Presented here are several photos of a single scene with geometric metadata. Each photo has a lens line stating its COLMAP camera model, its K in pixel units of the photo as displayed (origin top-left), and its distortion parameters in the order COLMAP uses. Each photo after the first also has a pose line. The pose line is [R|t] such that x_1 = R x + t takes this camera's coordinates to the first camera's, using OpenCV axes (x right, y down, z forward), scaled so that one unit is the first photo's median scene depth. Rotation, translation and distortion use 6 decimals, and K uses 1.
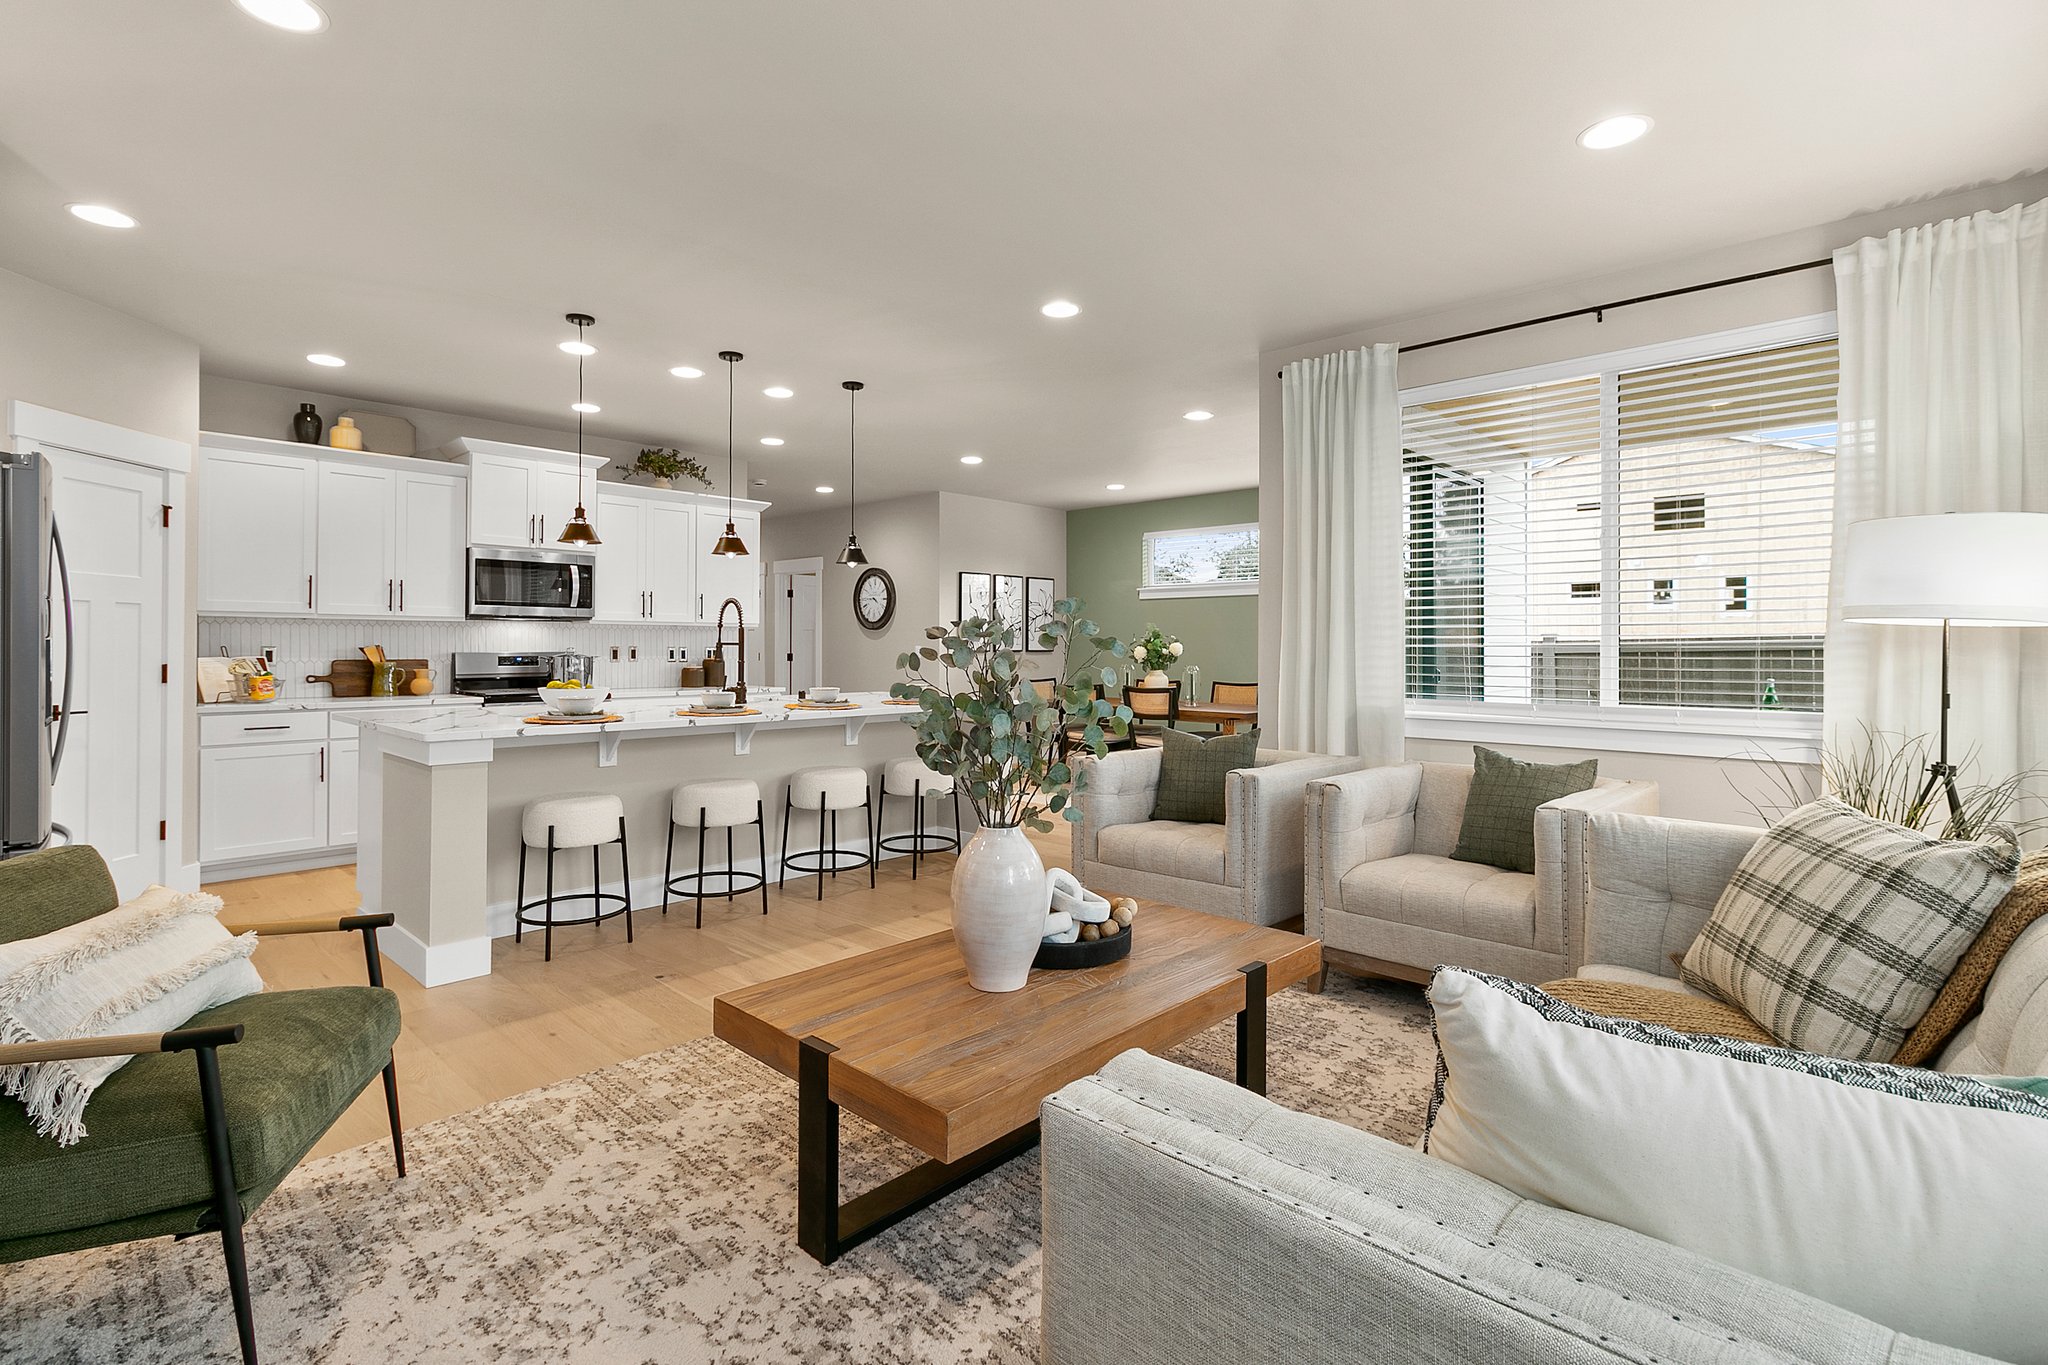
lens RADIAL K [[962.3, 0, 1020.9], [0, 962.3, 645.4], [0, 0, 1]] dist [0.002297, 0.000130]
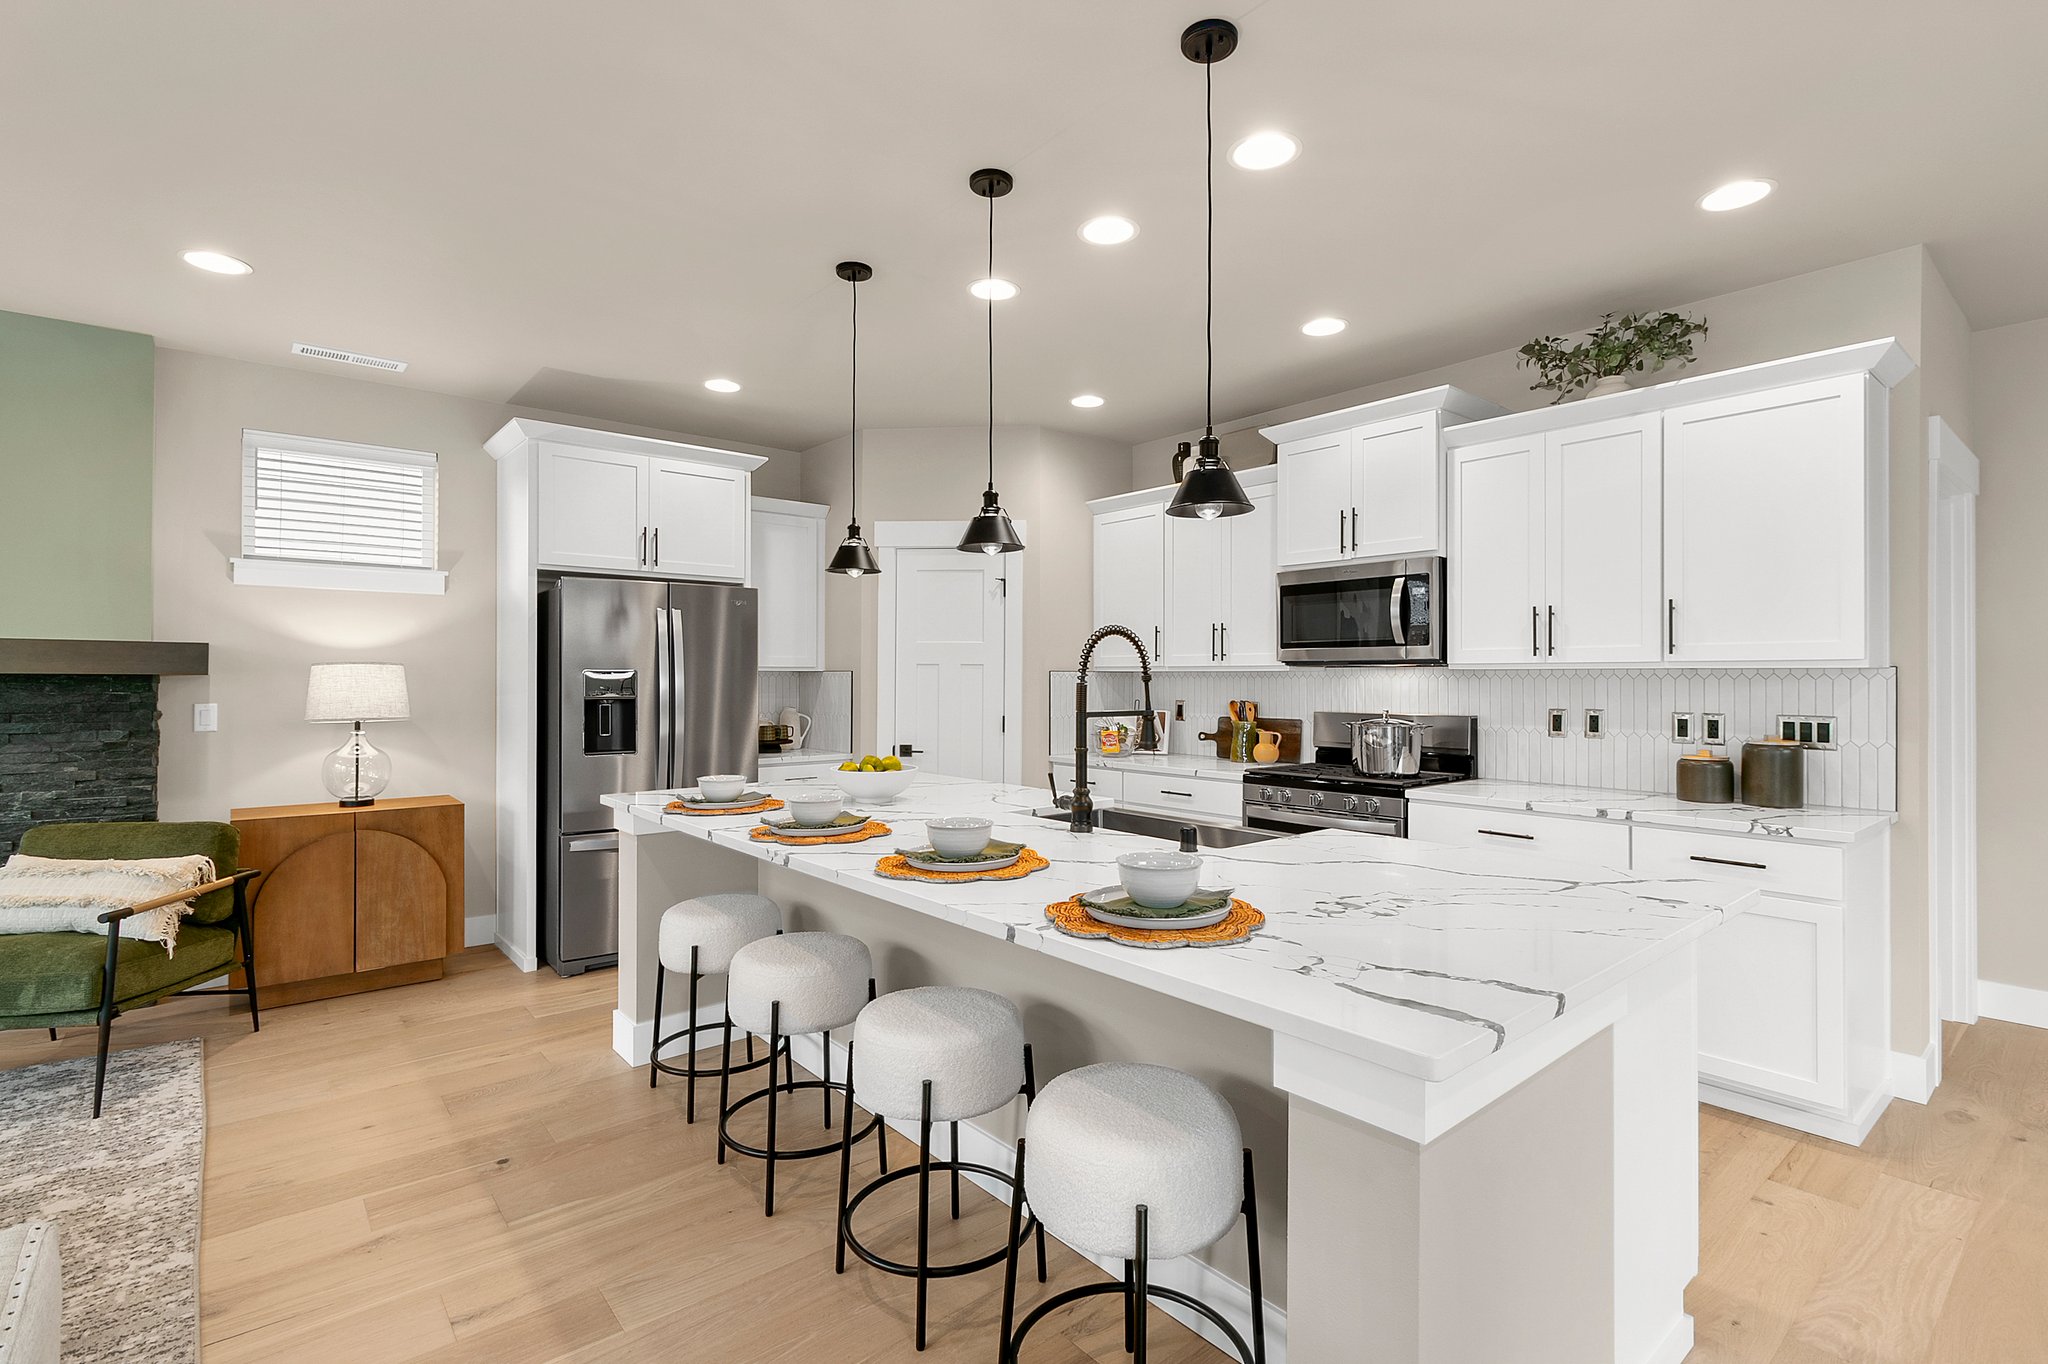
lens RADIAL K [[957.8, 0, 1025.3], [0, 957.8, 664.6], [0, 0, 1]] dist [0.001048, 0.000440]
pose [[-0.118126, -0.018395, -0.992828, 0.235975], [-0.002800, 0.999831, -0.018191, -0.019729], [0.992995, 0.000631, -0.118158, 1.107120]]
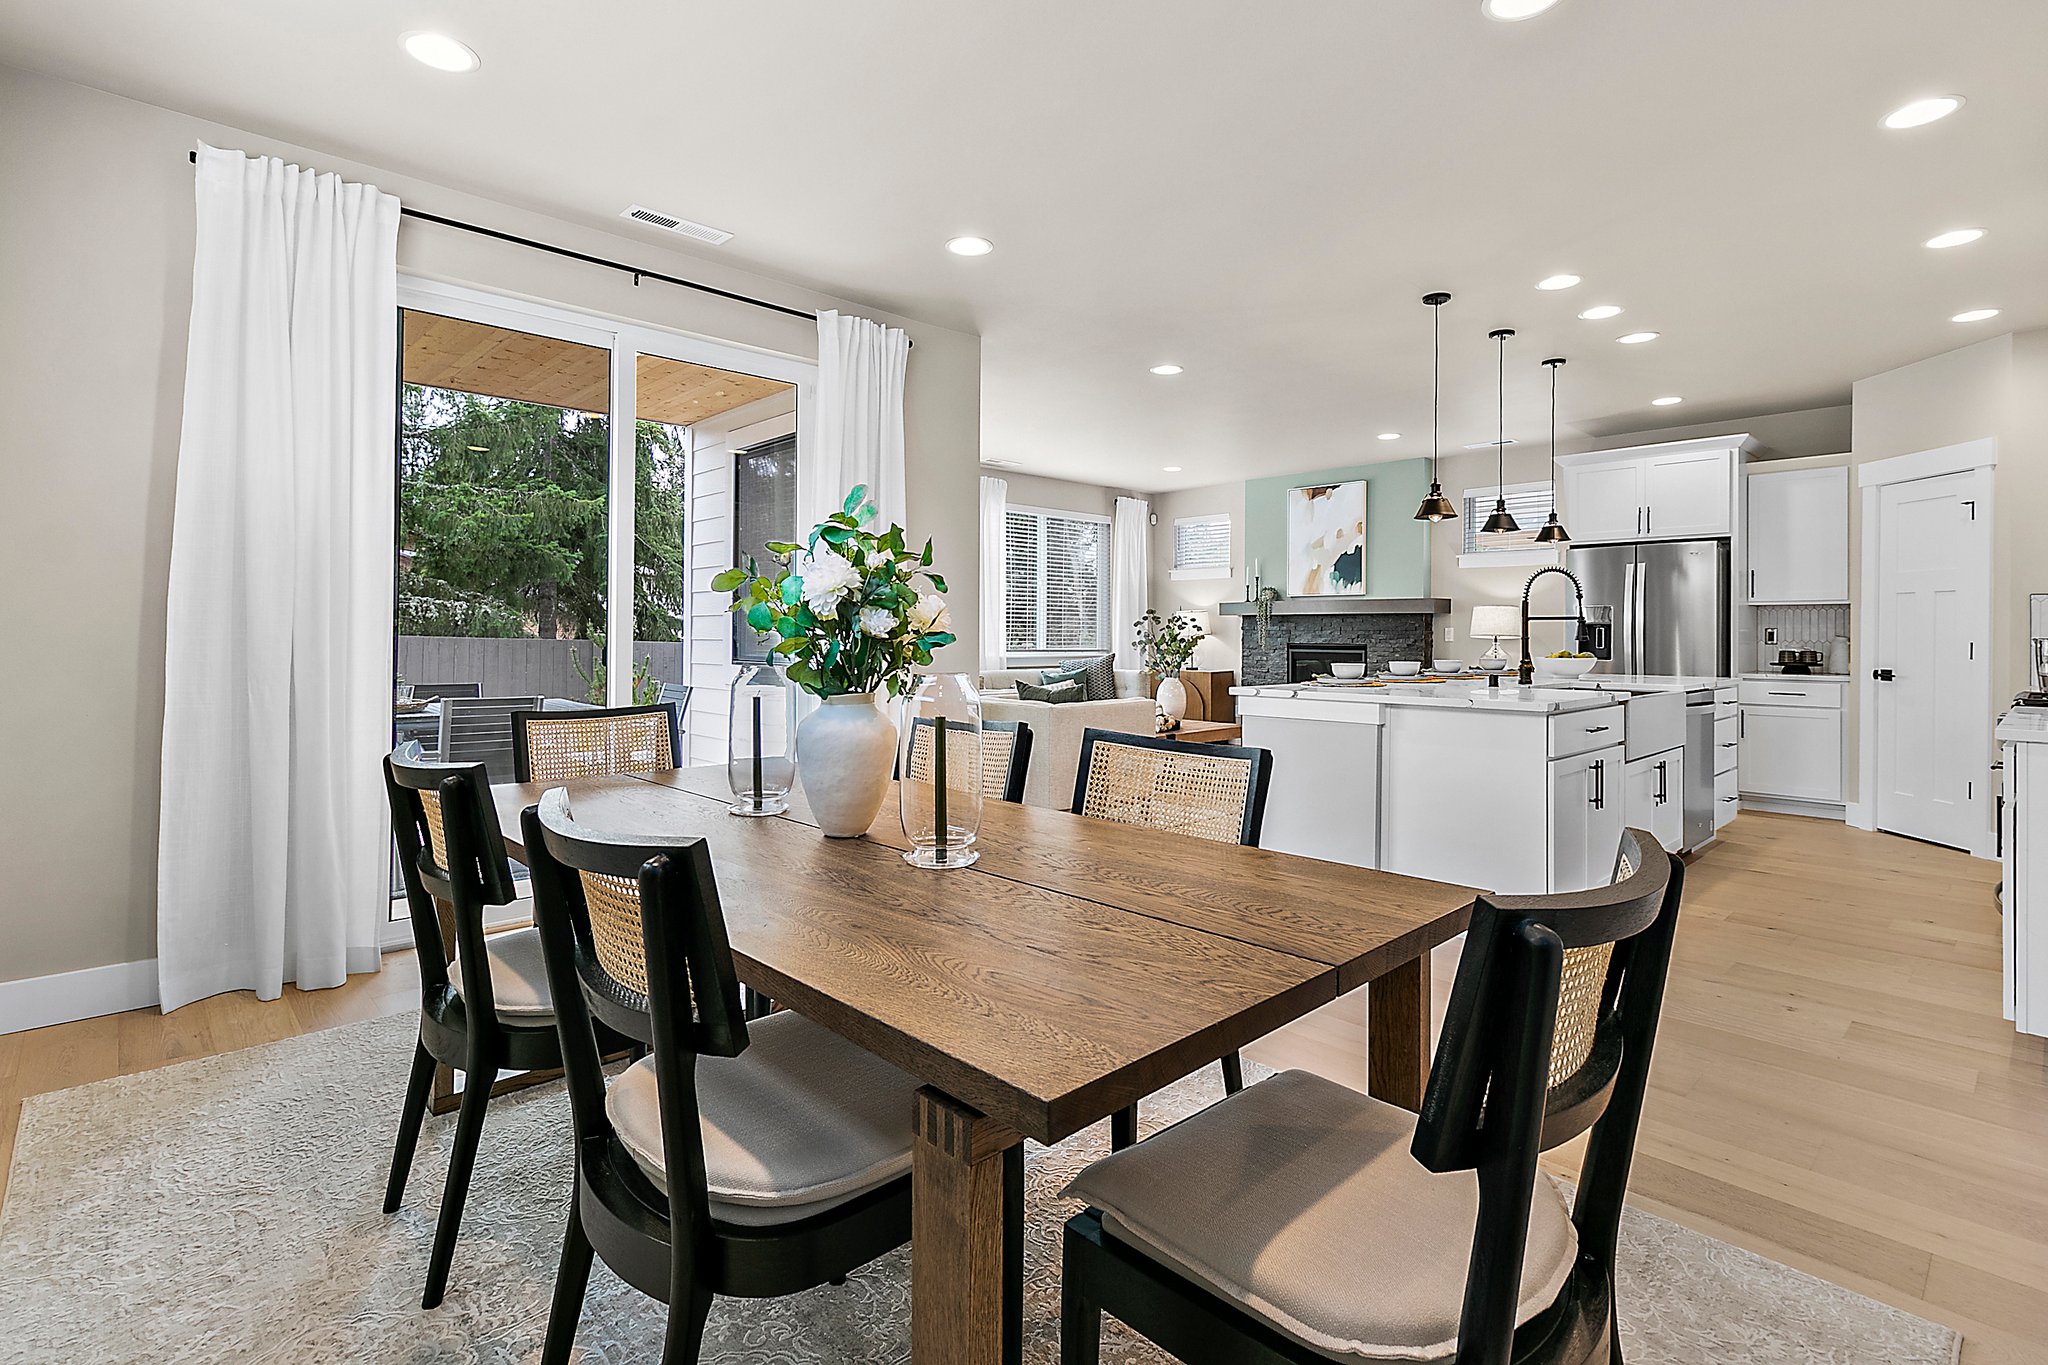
lens RADIAL K [[957.6, 0, 1023.6], [0, 957.6, 633.8], [0, 0, 1]] dist [0.000596, 0.000143]
pose [[-0.997702, -0.009522, 0.067078, 0.132535], [-0.009498, 0.999955, 0.000667, 0.018332], [-0.067082, 0.000028, -0.997747, 2.082471]]
